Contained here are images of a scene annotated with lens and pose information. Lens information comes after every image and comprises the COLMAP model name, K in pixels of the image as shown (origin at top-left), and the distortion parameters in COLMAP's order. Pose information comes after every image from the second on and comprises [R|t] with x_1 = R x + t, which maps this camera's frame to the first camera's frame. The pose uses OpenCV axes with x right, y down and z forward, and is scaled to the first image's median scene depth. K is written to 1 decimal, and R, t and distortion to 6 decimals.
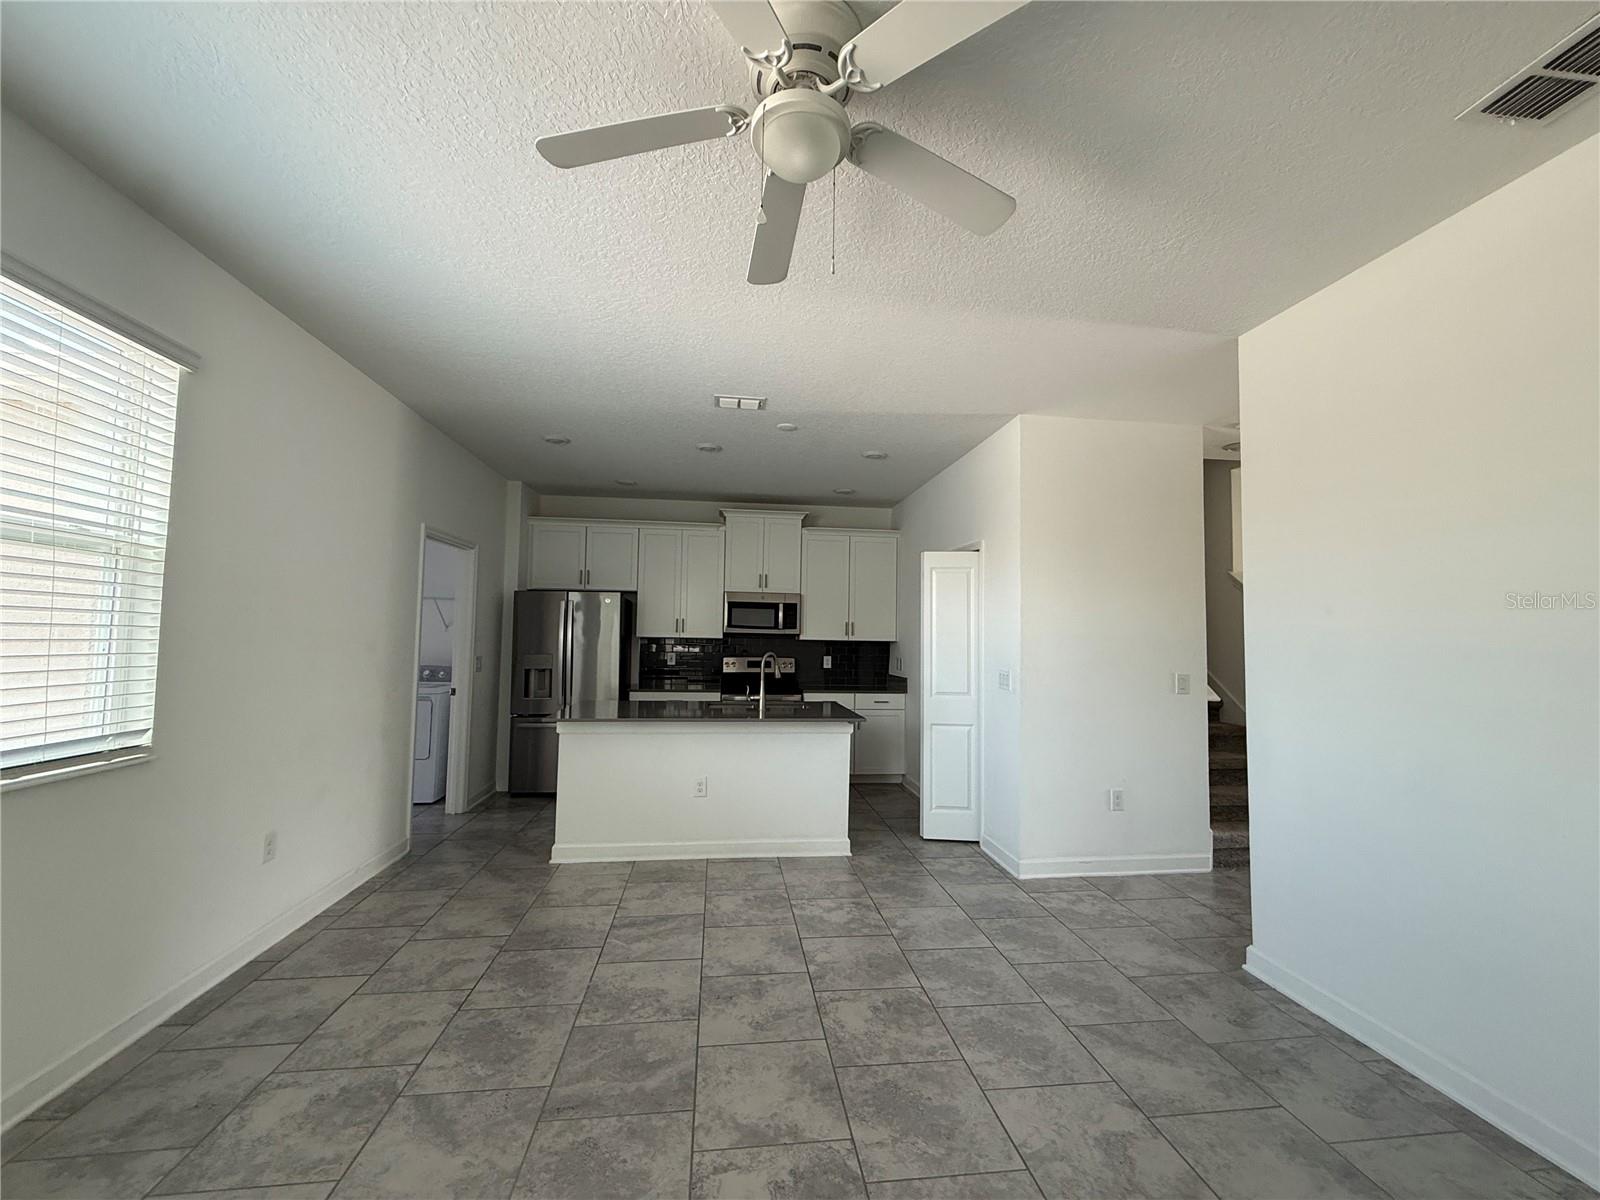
lens RADIAL K [[640.0, 0, 798.2], [0, 640.0, 601.7], [0, 0, 1]] dist [-0.000535, 0.001032]
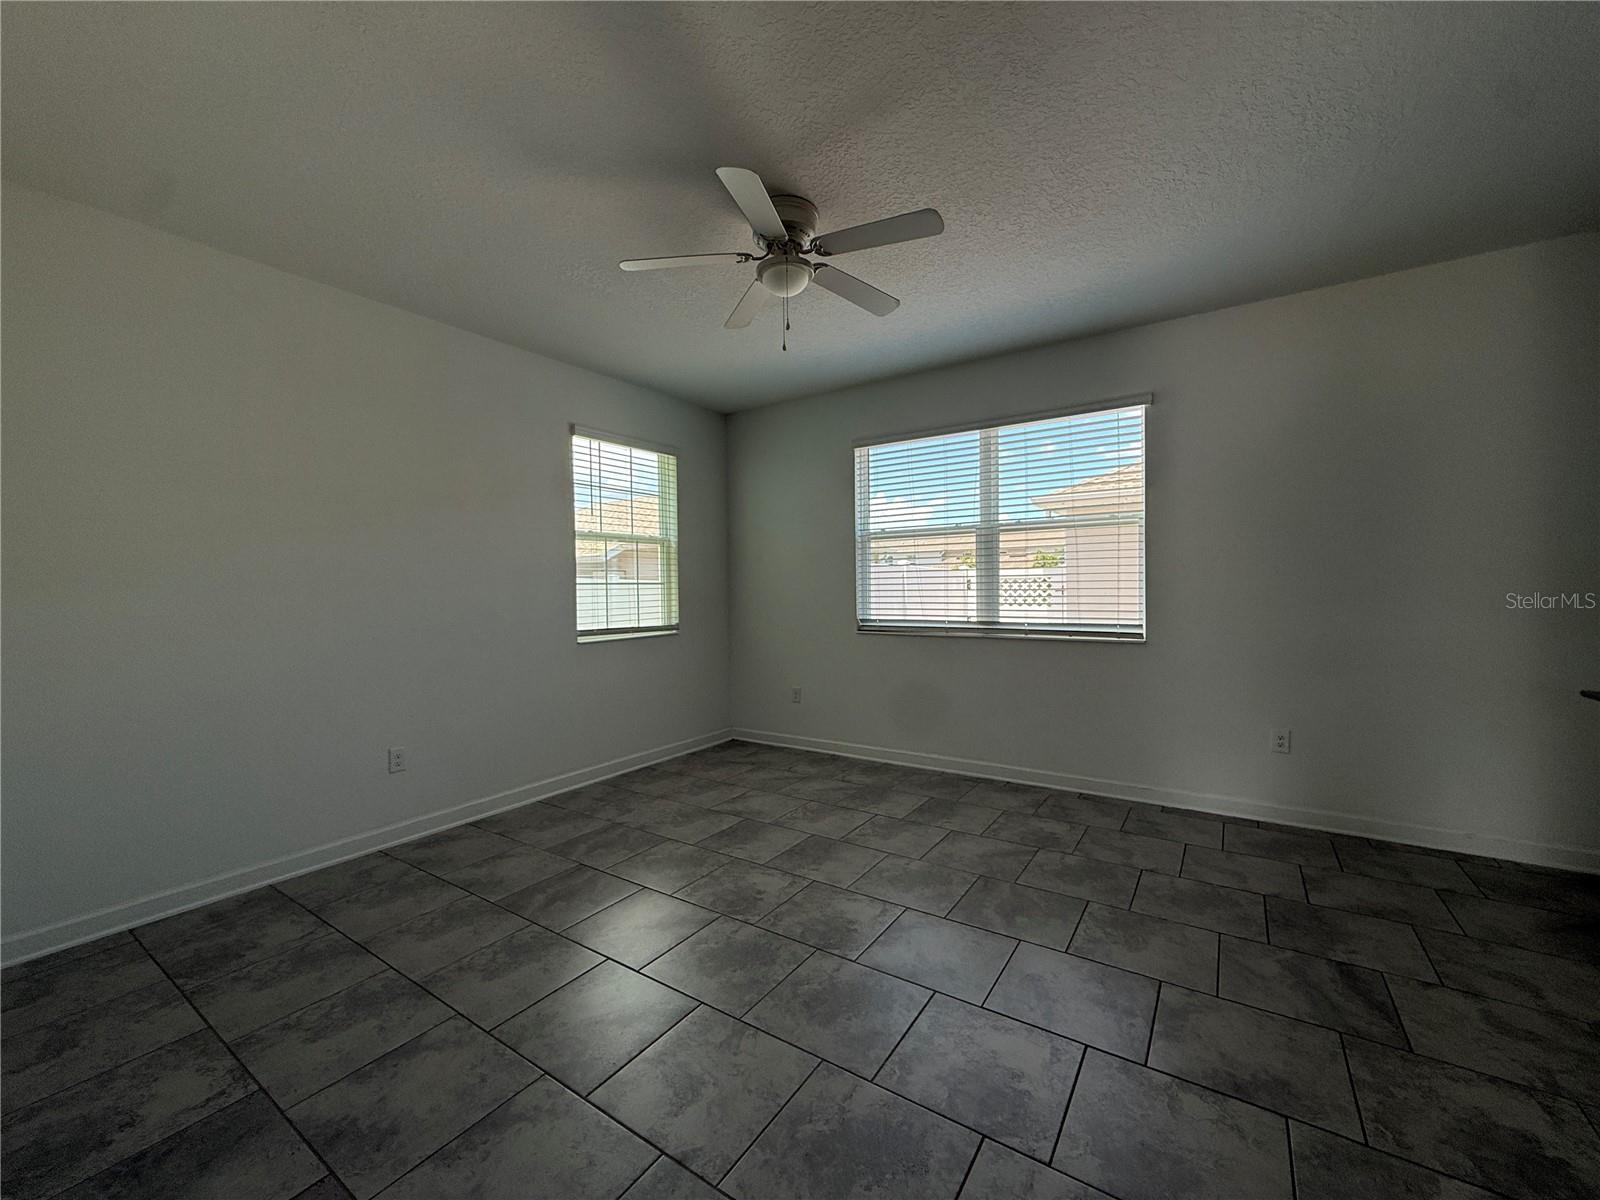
lens RADIAL K [[640.0, 0, 795.7], [0, 640.0, 600.0], [0, 0, 1]] dist [-0.000535, 0.001032]
pose [[-0.663207, 0.007152, -0.748402, 0.312011], [0.046026, 0.998452, -0.031245, 0.050956], [0.747020, -0.055167, -0.662509, 0.512578]]
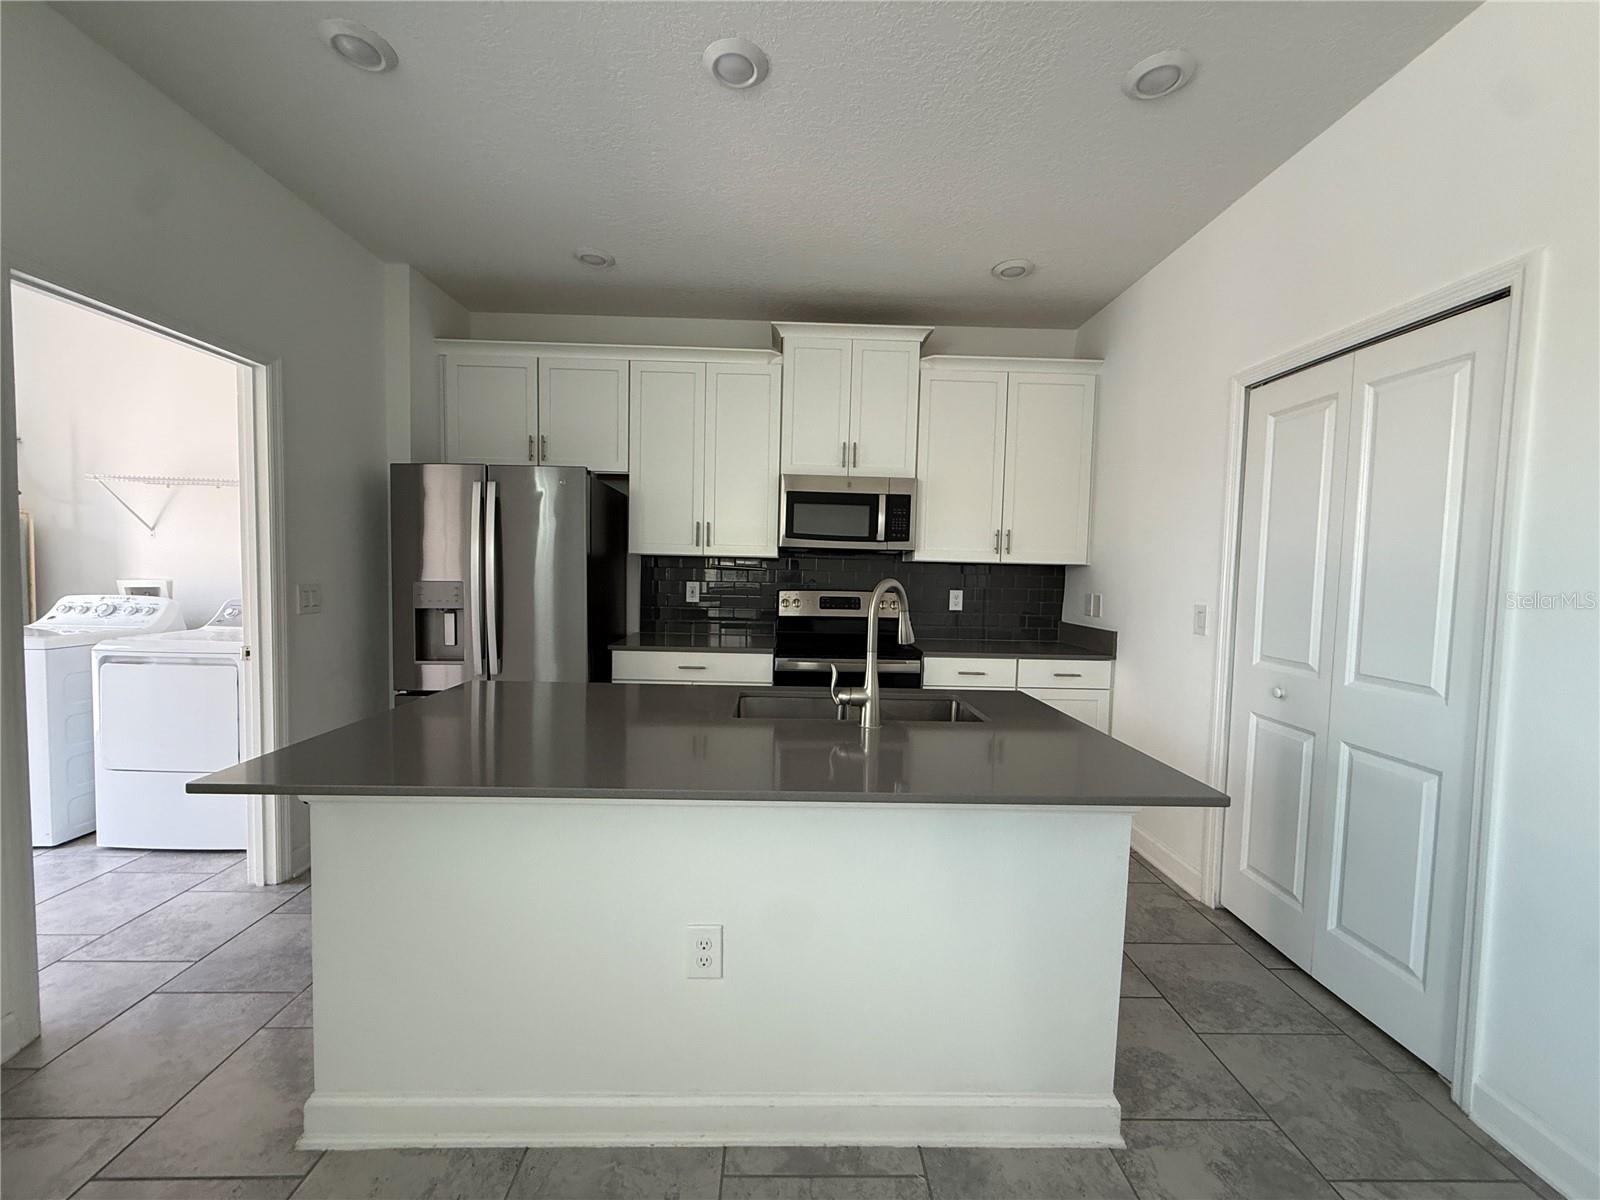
lens RADIAL K [[640.0, 0, 795.0], [0, 640.0, 598.0], [0, 0, 1]] dist [-0.000535, 0.001032]
pose [[0.994897, 0.011366, -0.100256, -0.045362], [-0.001231, 0.994928, 0.100578, 0.036199], [0.100891, -0.099942, 0.989865, 0.436992]]
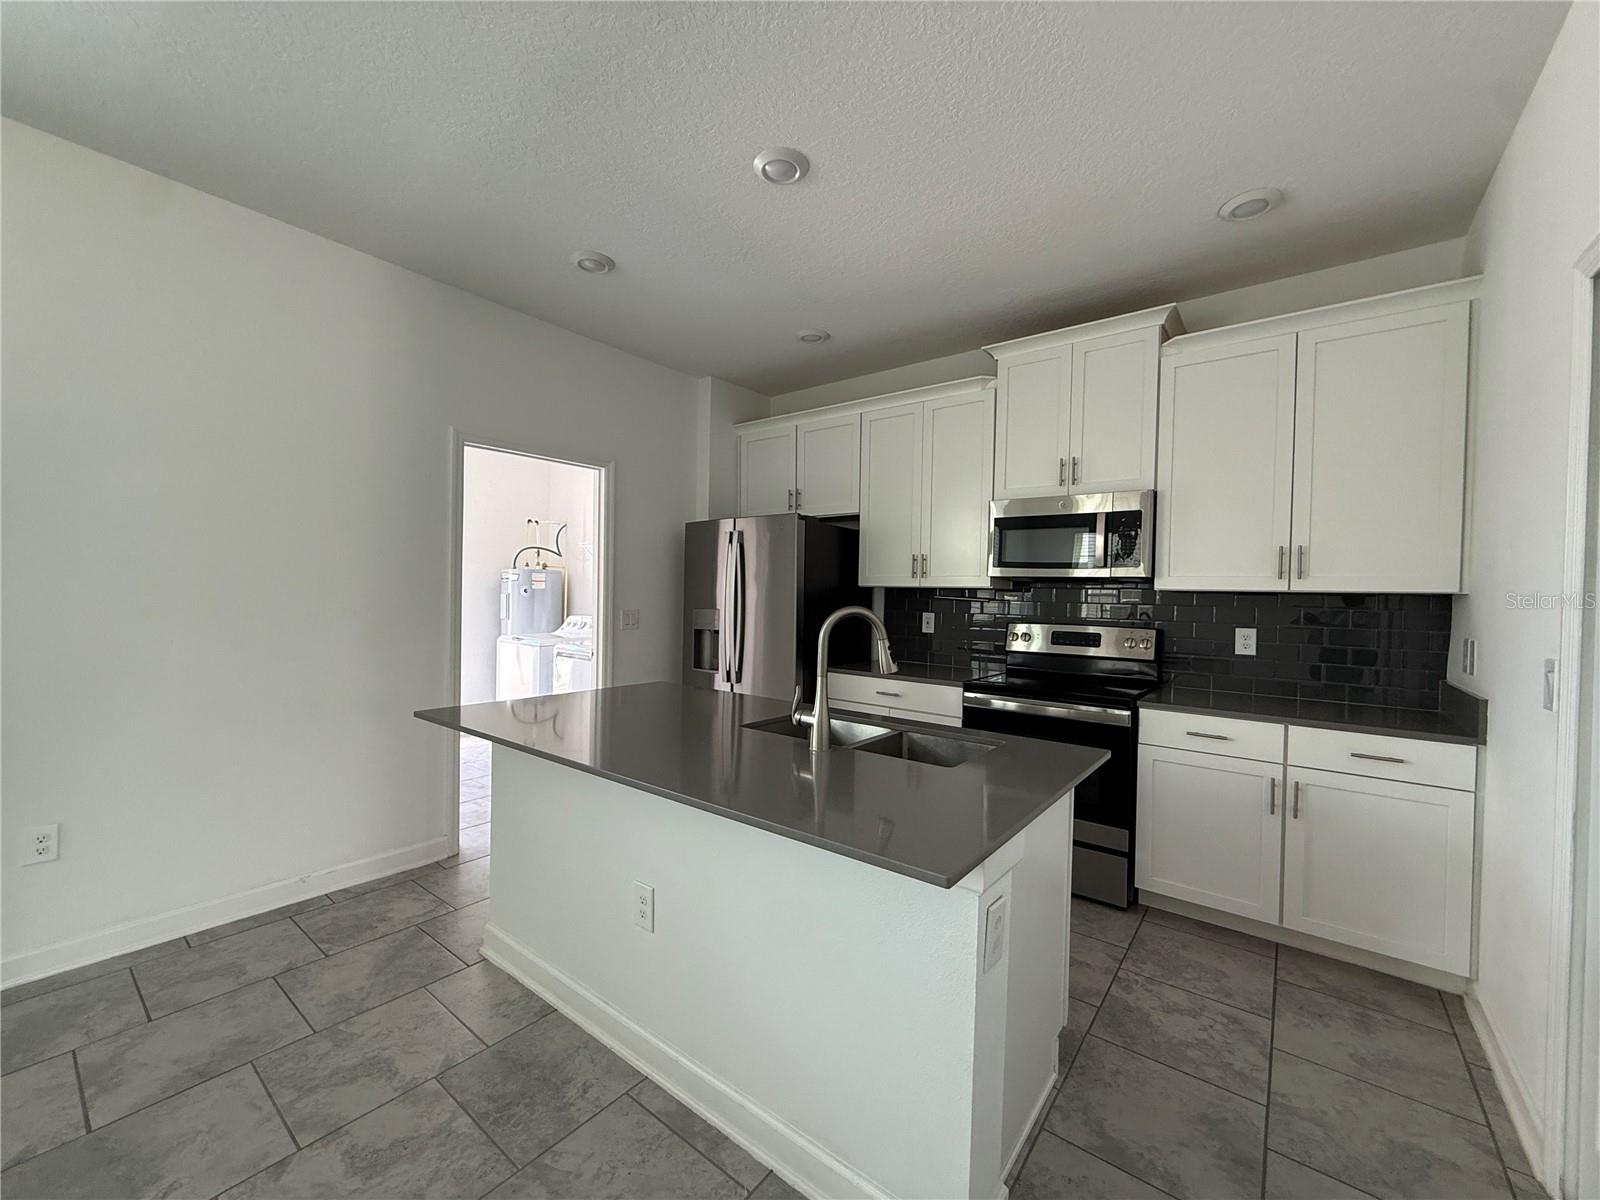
lens RADIAL K [[640.0, 0, 796.5], [0, 640.0, 597.7], [0, 0, 1]] dist [-0.000535, 0.001032]
pose [[0.702913, 0.003528, -0.711267, 0.152555], [0.030839, 0.998896, 0.035431, 0.041753], [0.710607, -0.046840, 0.702028, 0.505406]]
